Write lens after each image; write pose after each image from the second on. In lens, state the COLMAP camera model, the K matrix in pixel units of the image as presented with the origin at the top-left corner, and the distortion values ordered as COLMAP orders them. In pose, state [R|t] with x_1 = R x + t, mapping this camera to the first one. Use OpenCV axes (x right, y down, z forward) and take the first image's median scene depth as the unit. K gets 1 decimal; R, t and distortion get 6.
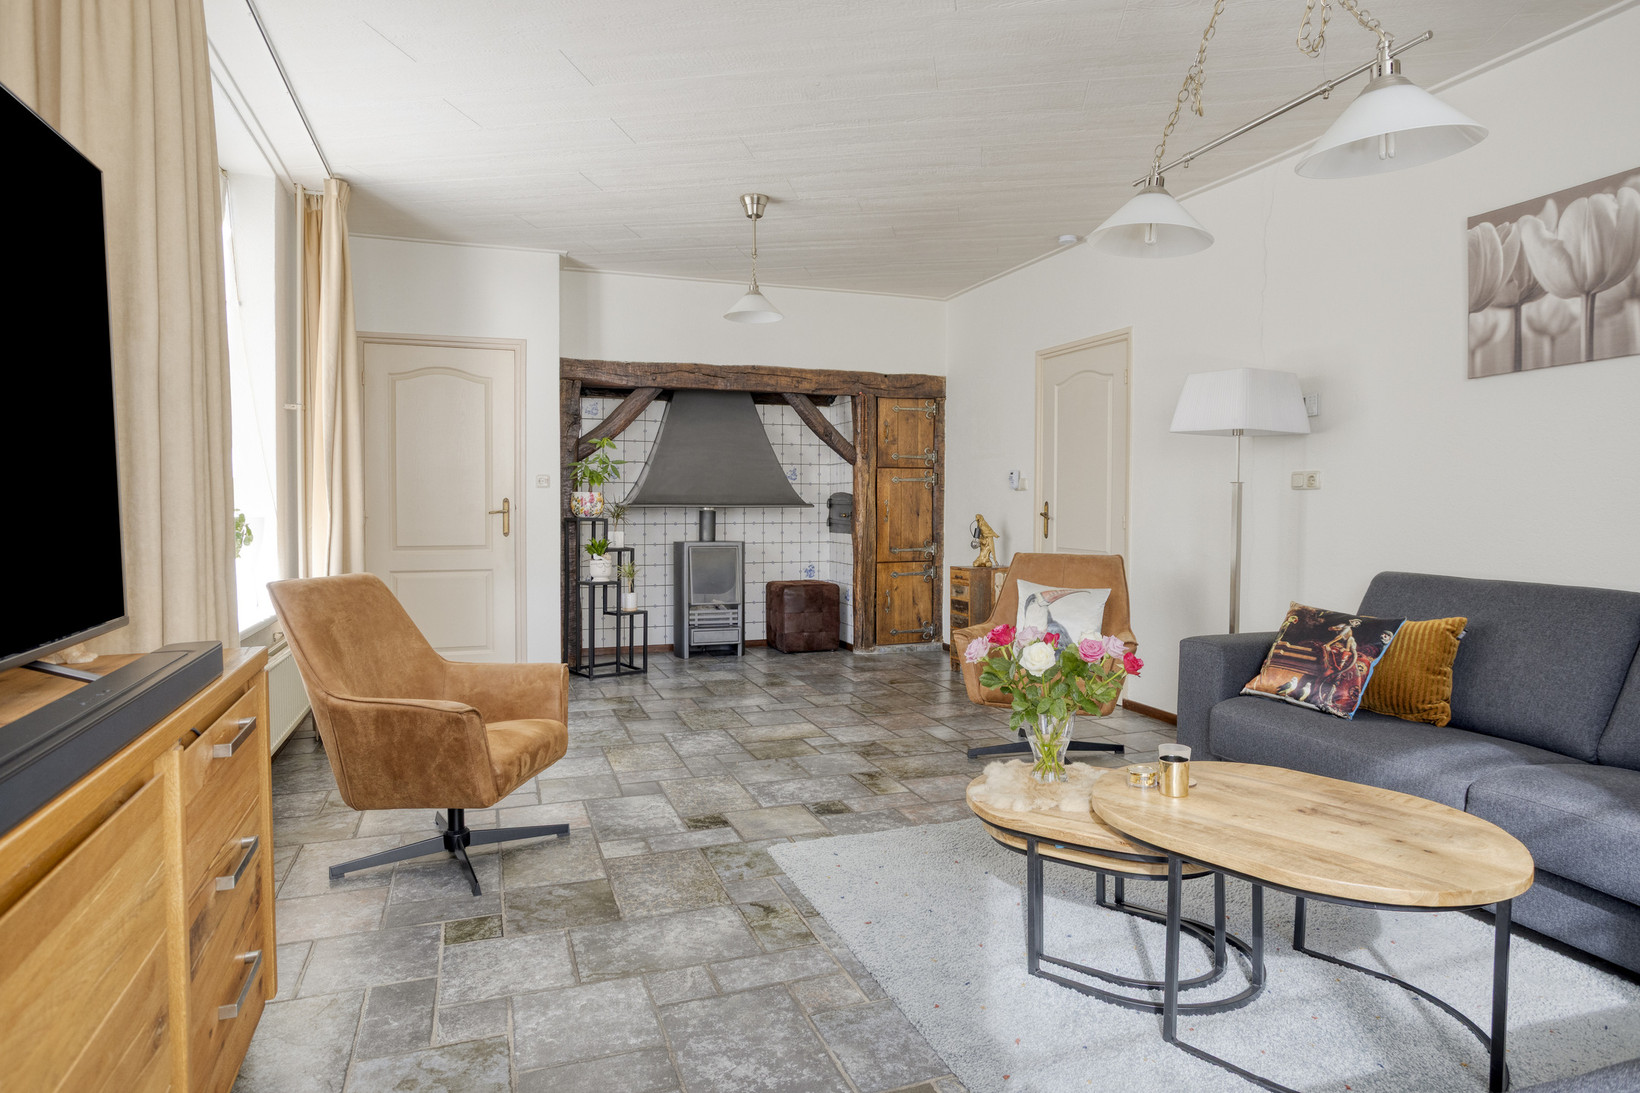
lens RADIAL K [[952.7, 0, 826.2], [0, 952.7, 541.4], [0, 0, 1]] dist [-0.022365, 0.000544]
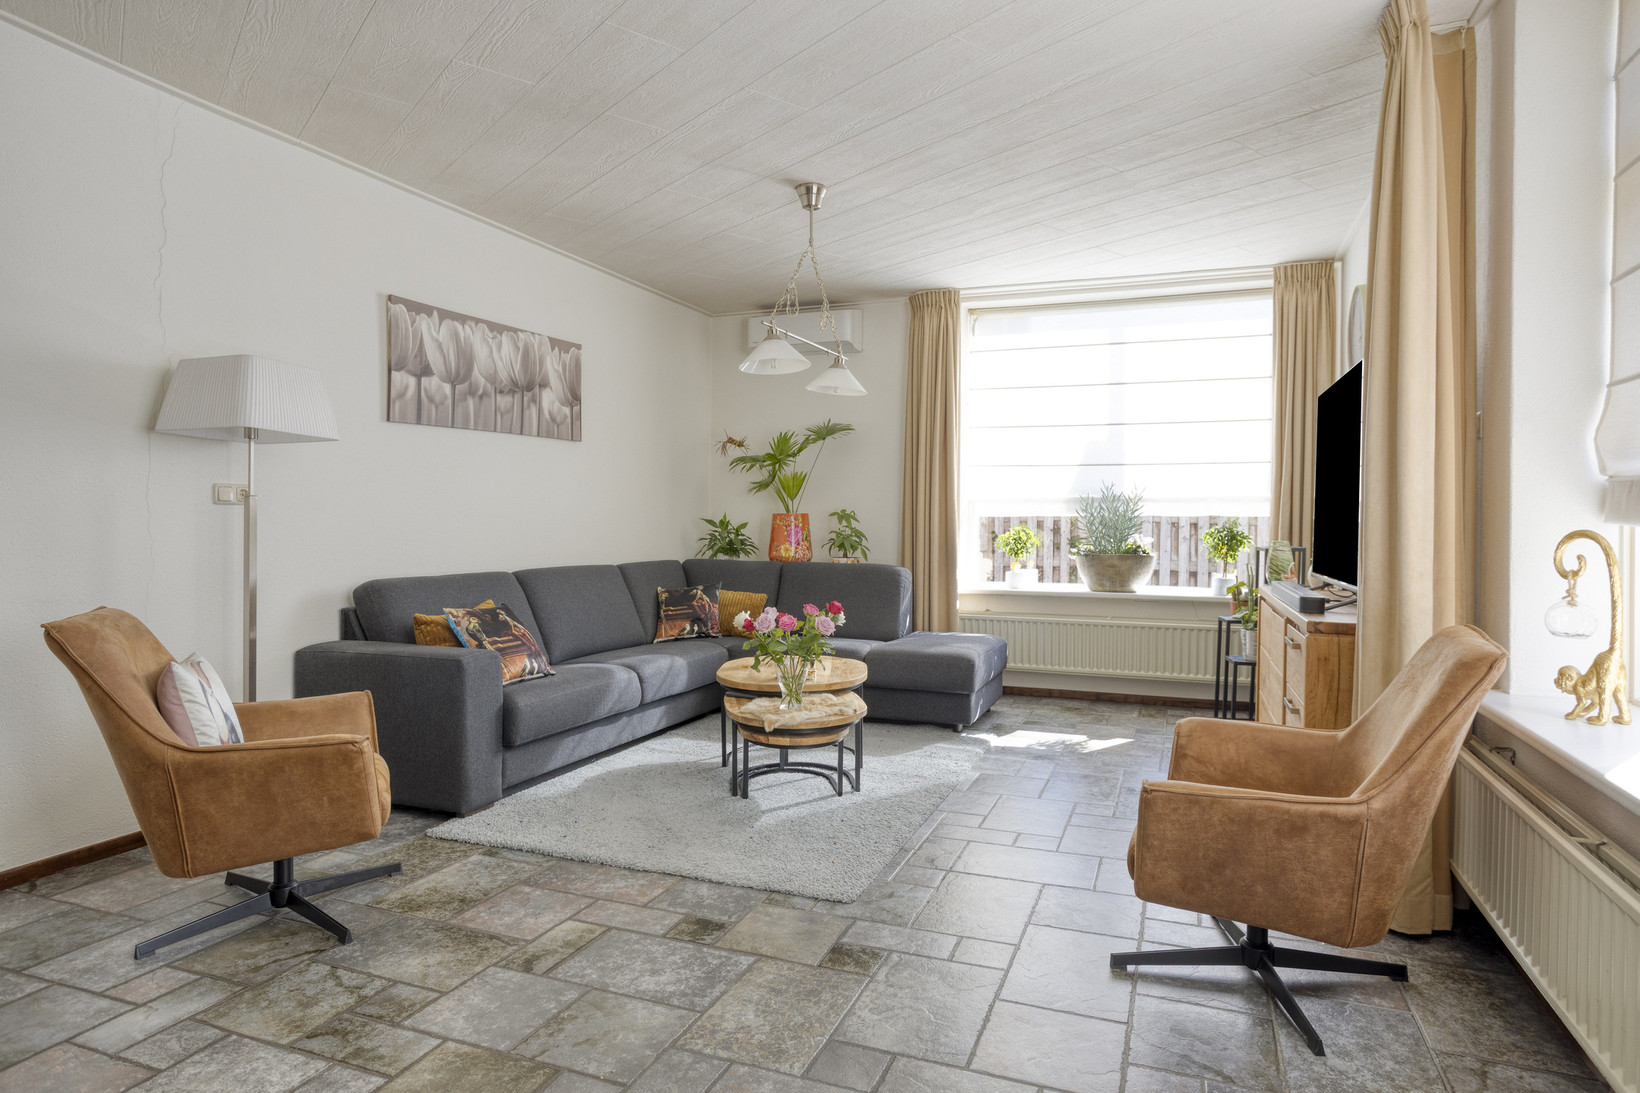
lens RADIAL K [[934.6, 0, 828.6], [0, 934.6, 540.0], [0, 0, 1]] dist [-0.001264, -0.000308]
pose [[-0.749810, -0.020708, 0.661329, -0.589535], [0.019617, 0.998375, 0.053503, -0.068930], [-0.661362, 0.053090, -0.748185, 1.550704]]
